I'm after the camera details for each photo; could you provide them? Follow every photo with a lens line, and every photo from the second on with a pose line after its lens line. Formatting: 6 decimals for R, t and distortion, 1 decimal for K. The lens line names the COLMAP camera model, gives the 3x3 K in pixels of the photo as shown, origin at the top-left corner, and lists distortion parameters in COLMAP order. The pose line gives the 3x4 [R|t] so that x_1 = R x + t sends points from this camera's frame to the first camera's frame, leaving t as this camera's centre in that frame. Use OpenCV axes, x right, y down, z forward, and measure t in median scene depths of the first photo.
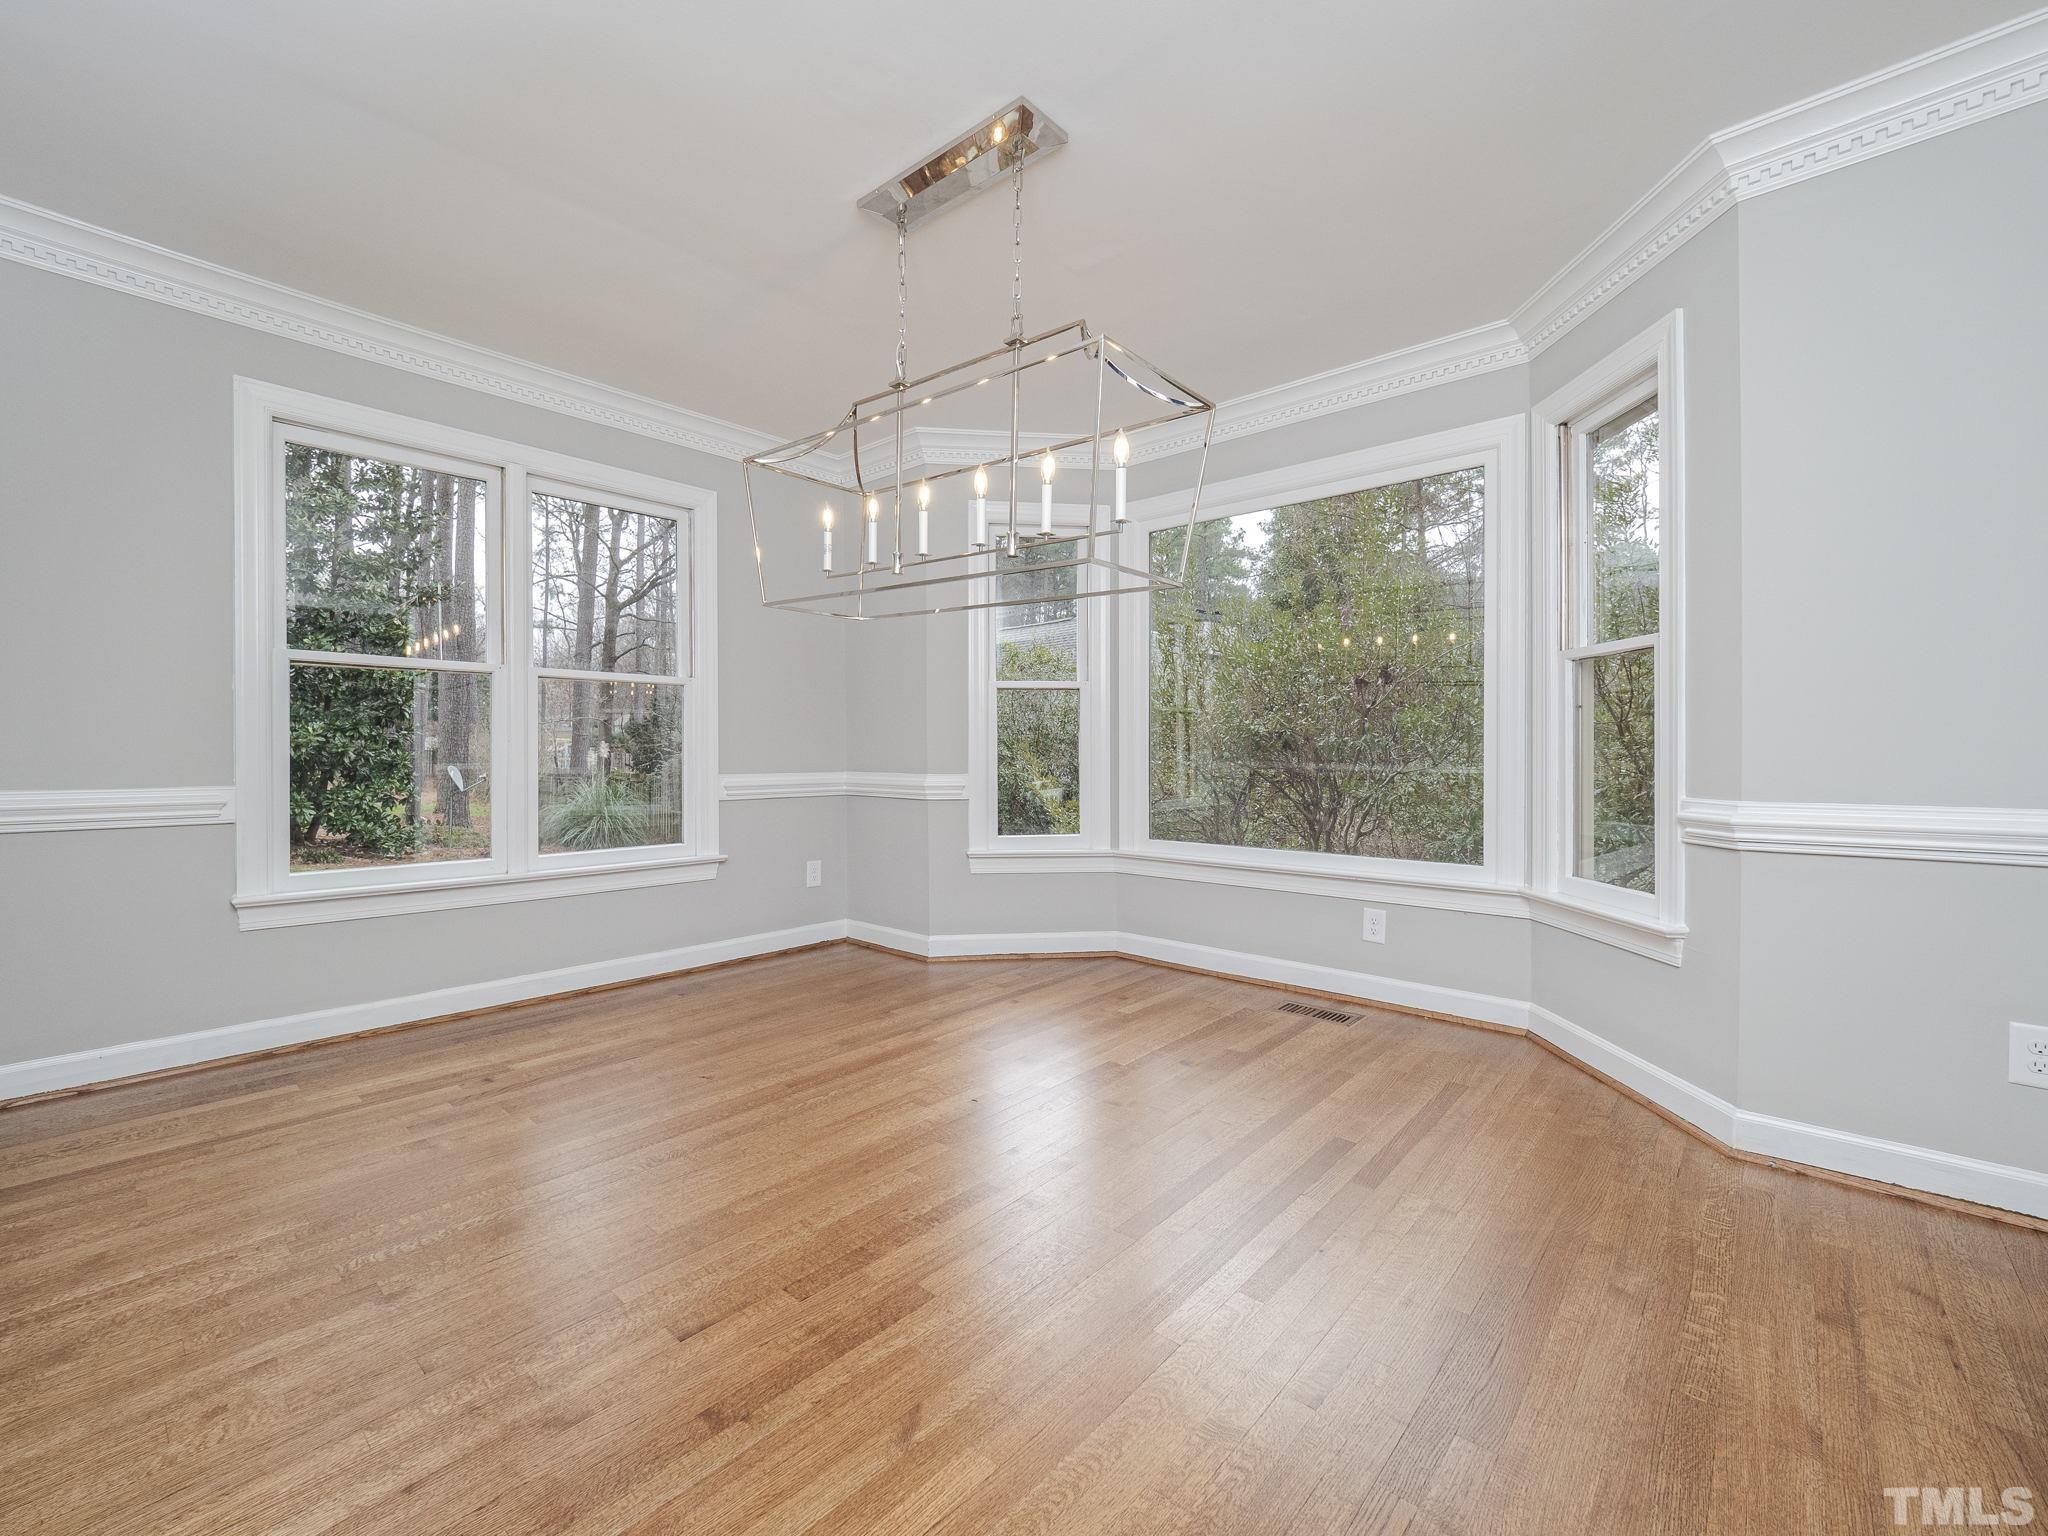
lens RADIAL K [[864.1, 0, 1039.1], [0, 864.1, 749.9], [0, 0, 1]] dist [0.002998, -0.002783]
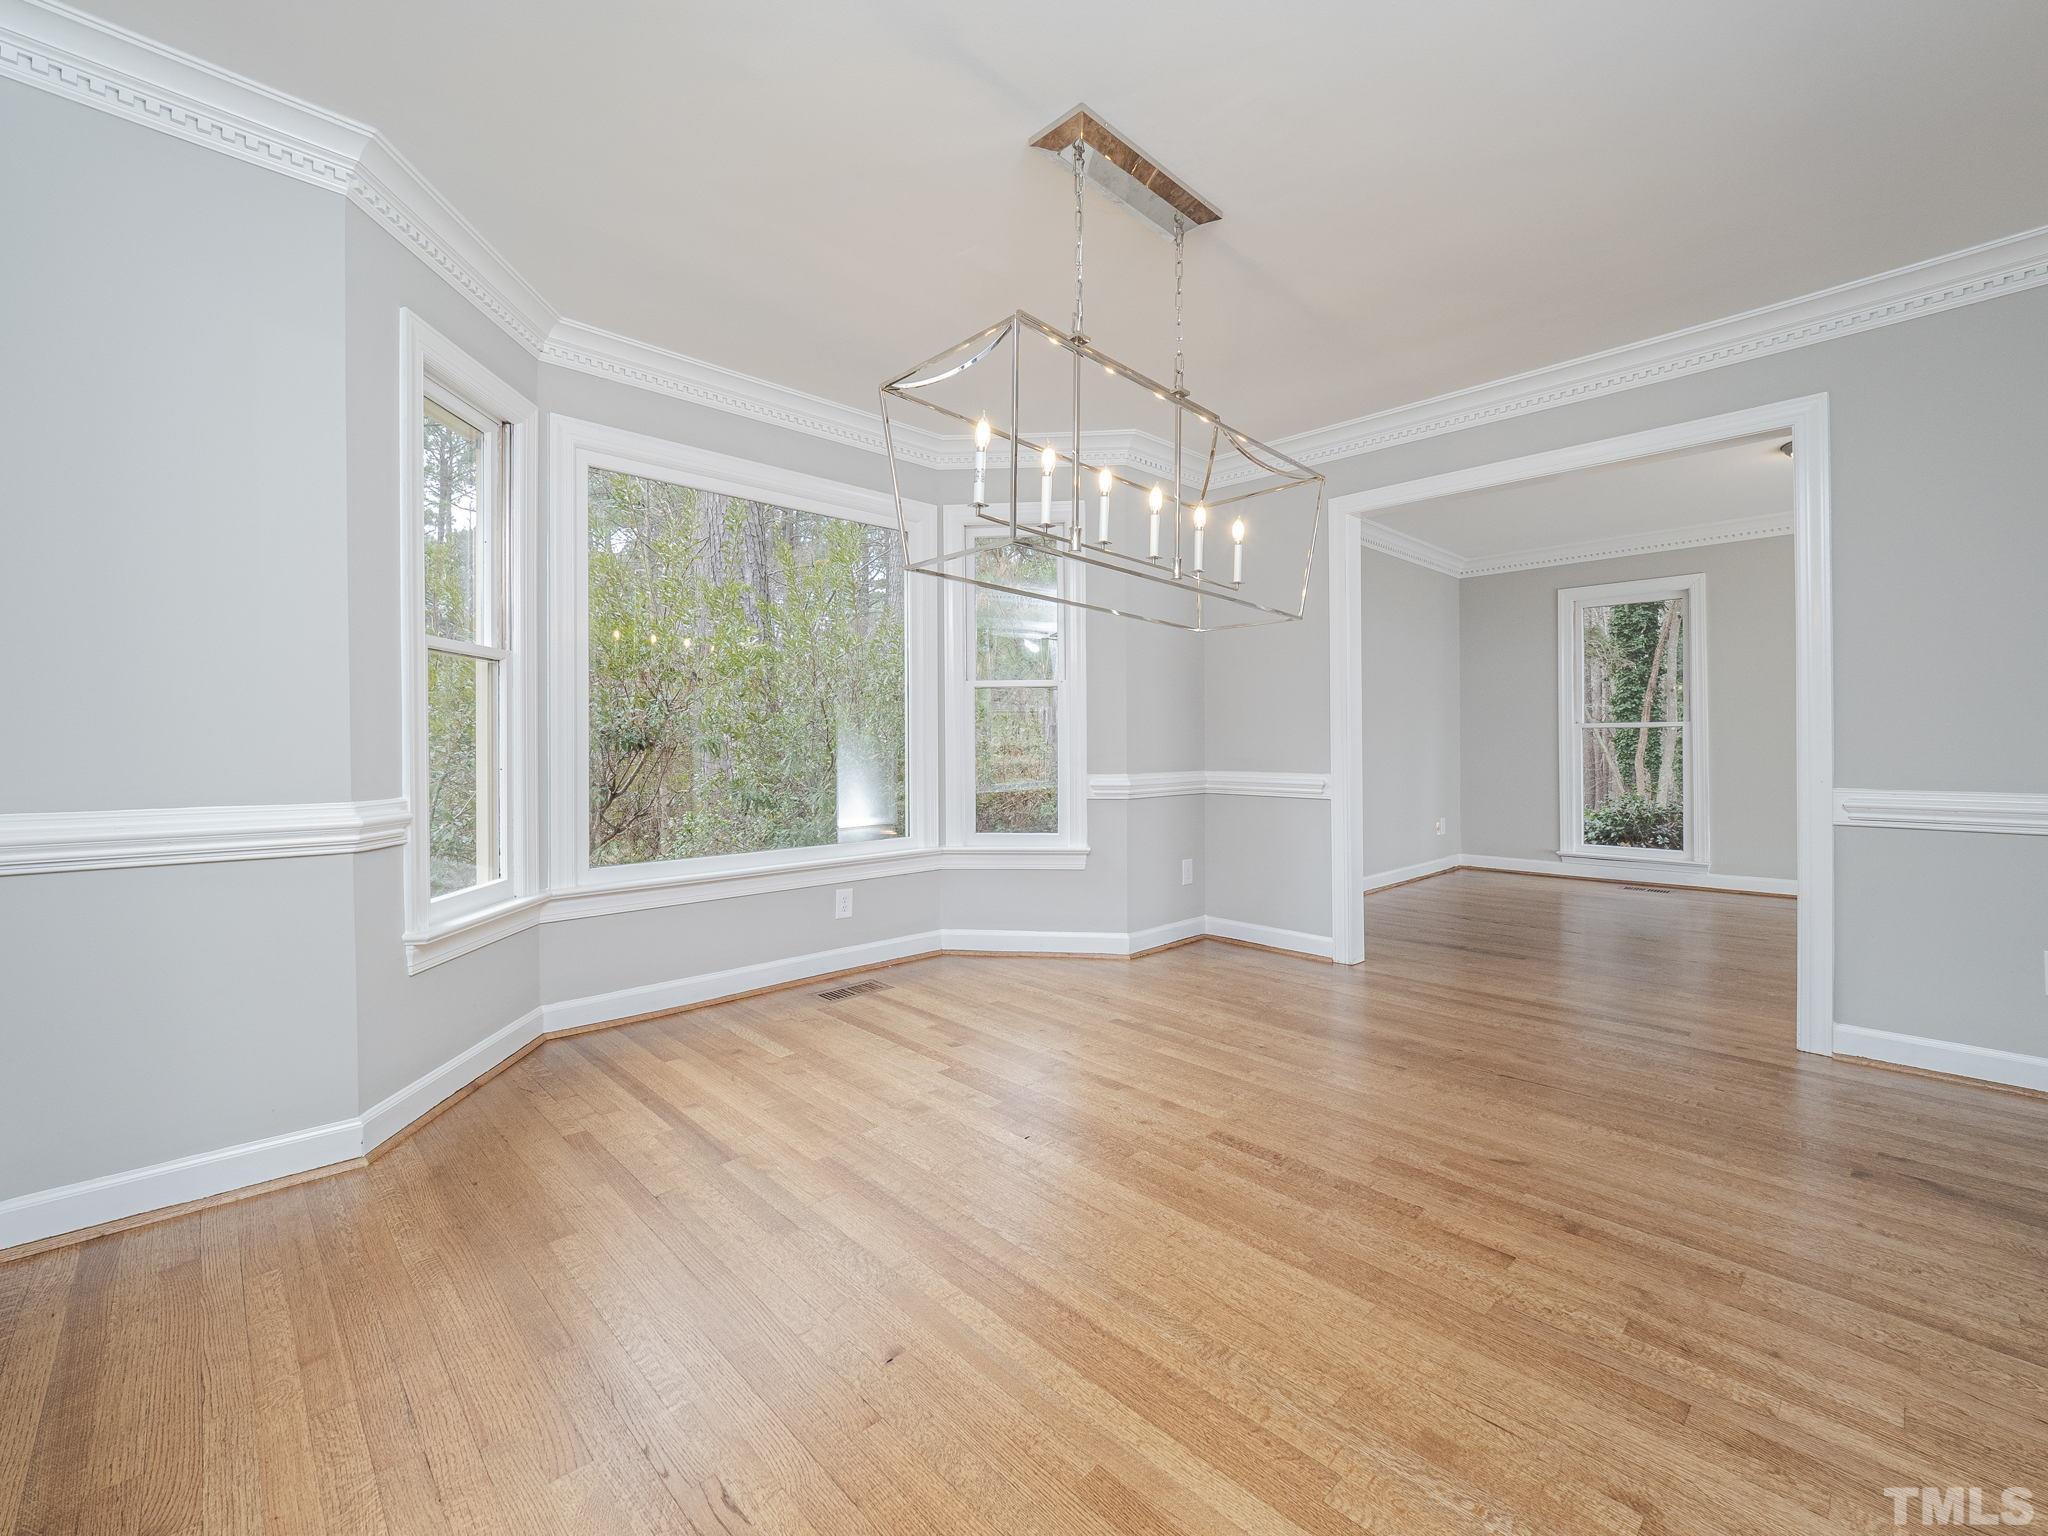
lens RADIAL K [[864.1, 0, 1019.6], [0, 864.1, 761.9], [0, 0, 1]] dist [0.002998, -0.002783]
pose [[0.094324, -0.024149, 0.995249, -0.855892], [0.004741, 0.999705, 0.023808, -0.004475], [-0.995530, 0.002473, 0.094411, 0.823414]]
